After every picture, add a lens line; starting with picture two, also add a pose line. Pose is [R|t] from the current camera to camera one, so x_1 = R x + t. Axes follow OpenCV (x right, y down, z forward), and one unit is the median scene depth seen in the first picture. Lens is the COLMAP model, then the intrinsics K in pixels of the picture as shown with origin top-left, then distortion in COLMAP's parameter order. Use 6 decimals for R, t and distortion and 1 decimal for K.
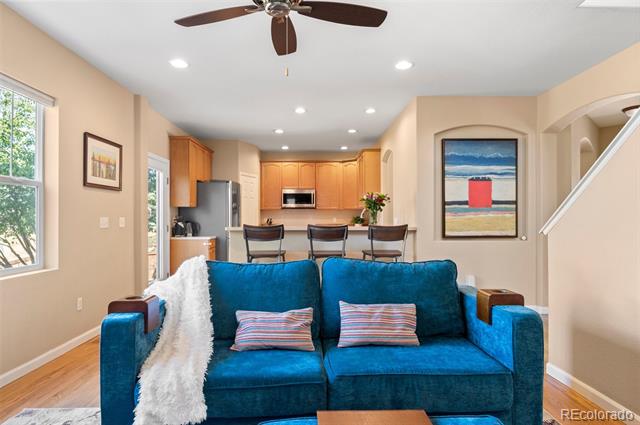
lens RADIAL K [[383.9, 0, 319.4], [0, 383.9, 218.2], [0, 0, 1]] dist [-0.021490, -0.000354]
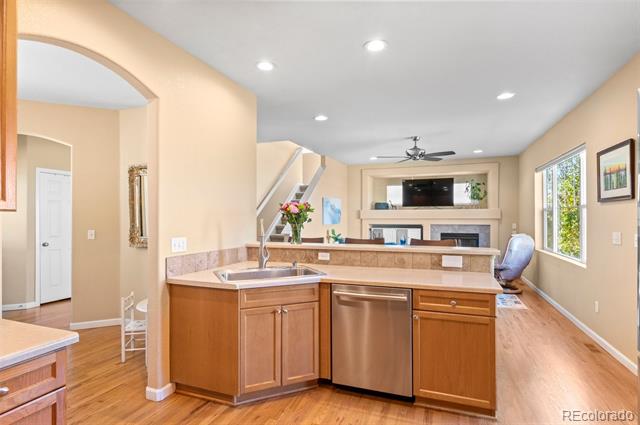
lens RADIAL K [[333.6, 0, 319.0], [0, 333.6, 213.6], [0, 0, 1]] dist [0.001429, 0.000165]
pose [[-0.927276, 0.007331, 0.374307, -0.171420], [0.003202, 0.999927, -0.011651, -0.032727], [-0.374365, -0.009605, -0.927232, 1.643368]]
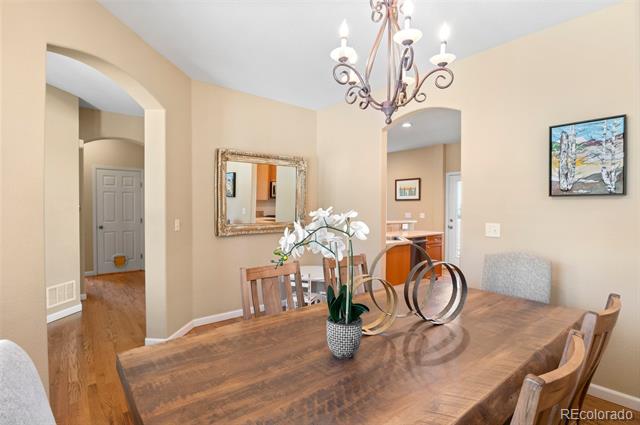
lens RADIAL K [[313.7, 0, 318.9], [0, 313.7, 213.7], [0, 0, 1]] dist [-0.001184, -0.000417]
pose [[-0.776550, 0.011696, -0.629947, 0.853872], [-0.002478, 0.999763, 0.021618, -0.030431], [0.630050, 0.018348, -0.776337, 1.751050]]
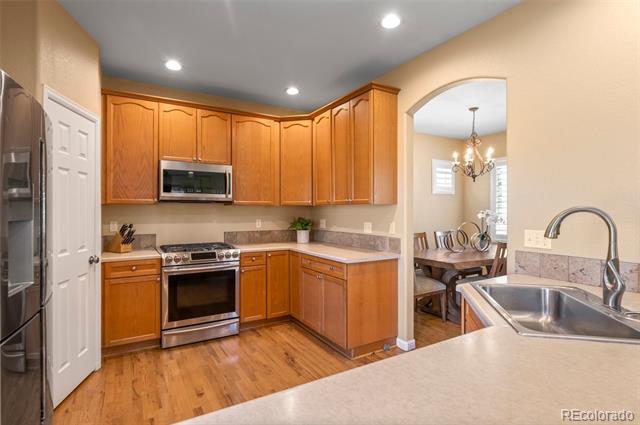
lens RADIAL K [[322.2, 0, 320.0], [0, 322.2, 212.5], [0, 0, 1]] dist [-0.002904, -0.000645]
pose [[0.864668, -0.000914, 0.502343, -0.219599], [-0.001326, 0.999991, 0.004103, -0.025312], [-0.502342, -0.004214, 0.864659, 1.002968]]
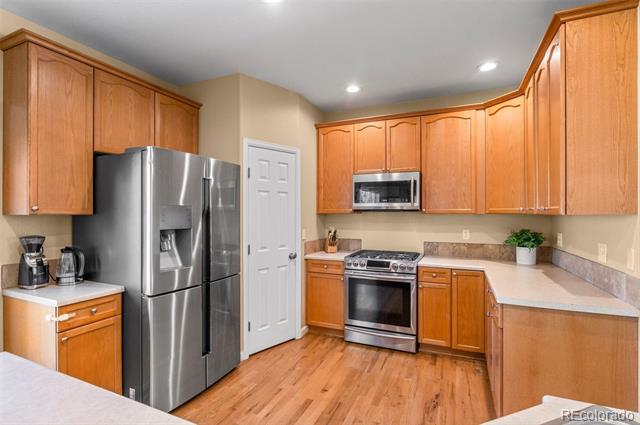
lens RADIAL K [[317.8, 0, 317.0], [0, 317.8, 213.6], [0, 0, 1]] dist [-0.001680, -0.000244]
pose [[0.902812, 0.002532, -0.430029, 0.077146], [-0.001504, 0.999995, 0.002730, -0.041173], [0.430033, -0.001818, 0.902811, 1.034186]]
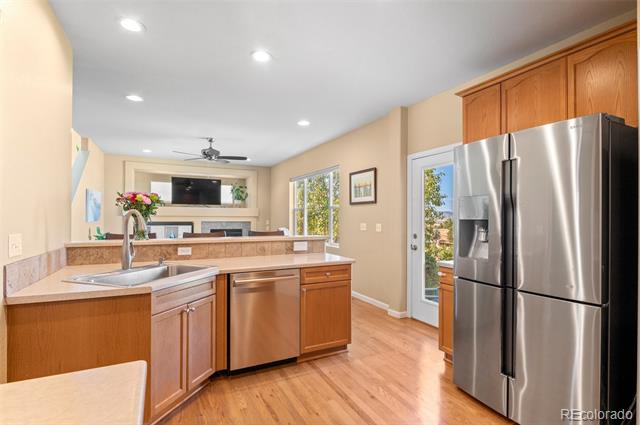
lens RADIAL K [[313.7, 0, 318.9], [0, 313.7, 213.7], [0, 0, 1]] dist [-0.001184, -0.000417]
pose [[-0.900179, -0.009019, -0.435426, 0.097698], [-0.004023, 0.999915, -0.012395, -0.019293], [0.435501, -0.009406, -0.900139, 1.663358]]
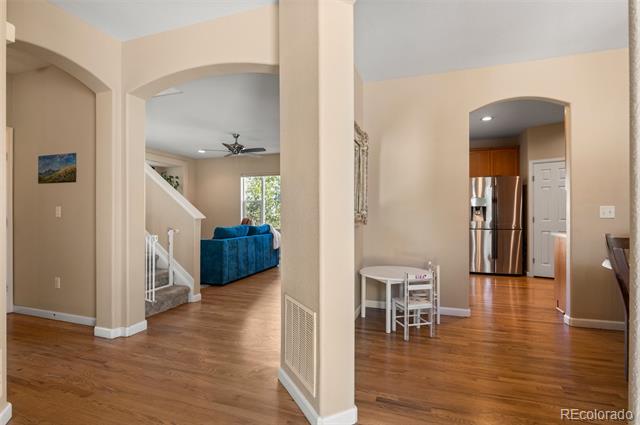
lens RADIAL K [[313.7, 0, 318.9], [0, 313.7, 213.7], [0, 0, 1]] dist [-0.001184, -0.000417]
pose [[-0.340873, -0.003123, -0.940104, 1.048719], [0.000611, 0.999994, -0.003544, 0.014709], [0.940109, -0.001782, -0.340869, 1.190866]]
